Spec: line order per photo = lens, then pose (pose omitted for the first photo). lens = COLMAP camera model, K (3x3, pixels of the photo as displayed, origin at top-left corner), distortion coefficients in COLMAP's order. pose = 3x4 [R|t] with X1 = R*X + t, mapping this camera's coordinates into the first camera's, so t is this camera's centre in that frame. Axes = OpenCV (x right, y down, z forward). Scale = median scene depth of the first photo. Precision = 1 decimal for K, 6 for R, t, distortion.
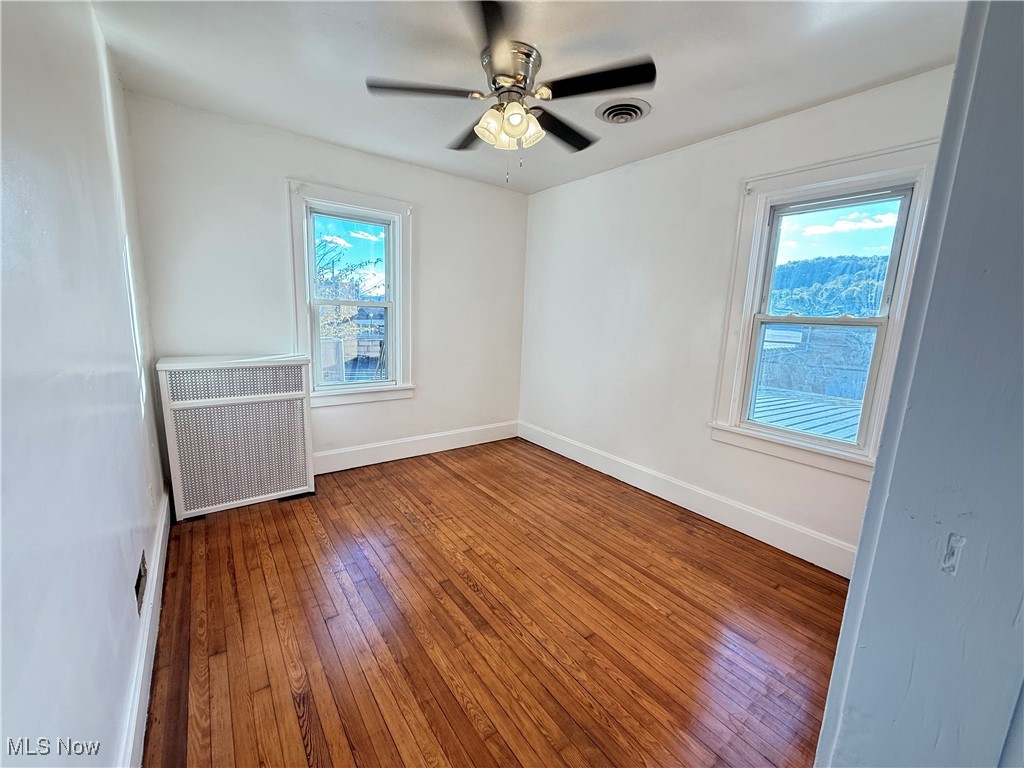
lens RADIAL K [[409.2, 0, 512.7], [0, 409.2, 381.2], [0, 0, 1]] dist [0.001018, -0.000078]
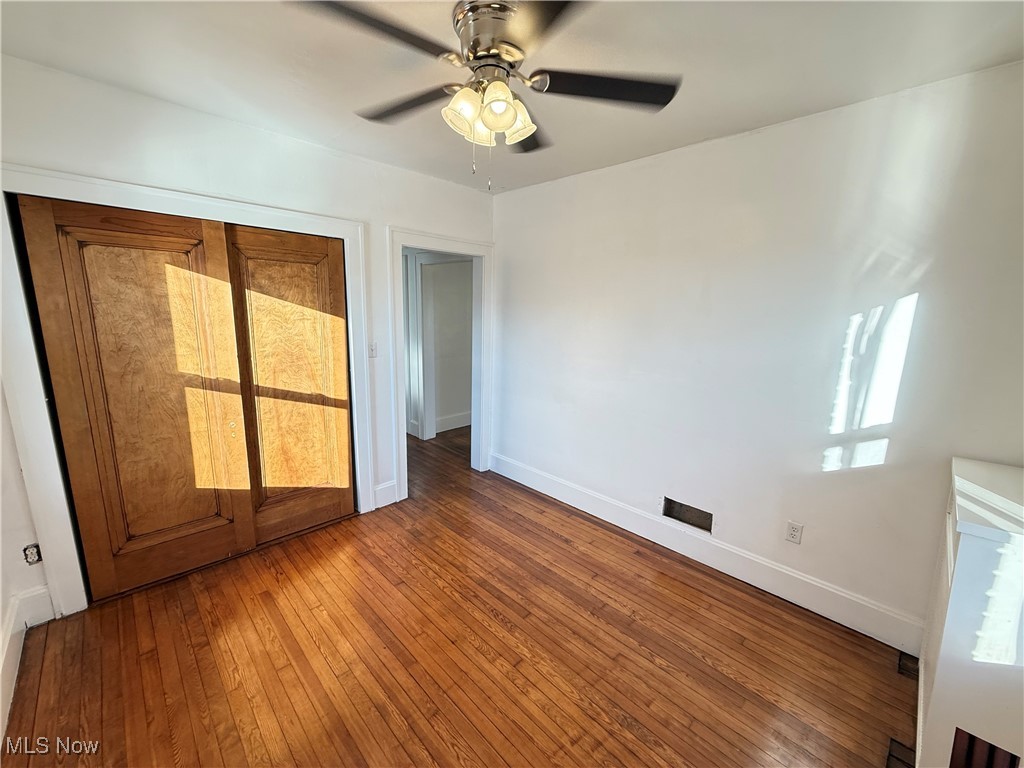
lens RADIAL K [[409.2, 0, 510.8], [0, 409.2, 384.5], [0, 0, 1]] dist [0.001018, -0.000078]
pose [[-0.989231, -0.033974, -0.142367, 0.038627], [-0.082549, 0.932728, 0.351005, -0.416527], [0.120865, 0.358977, -0.925487, 1.806195]]
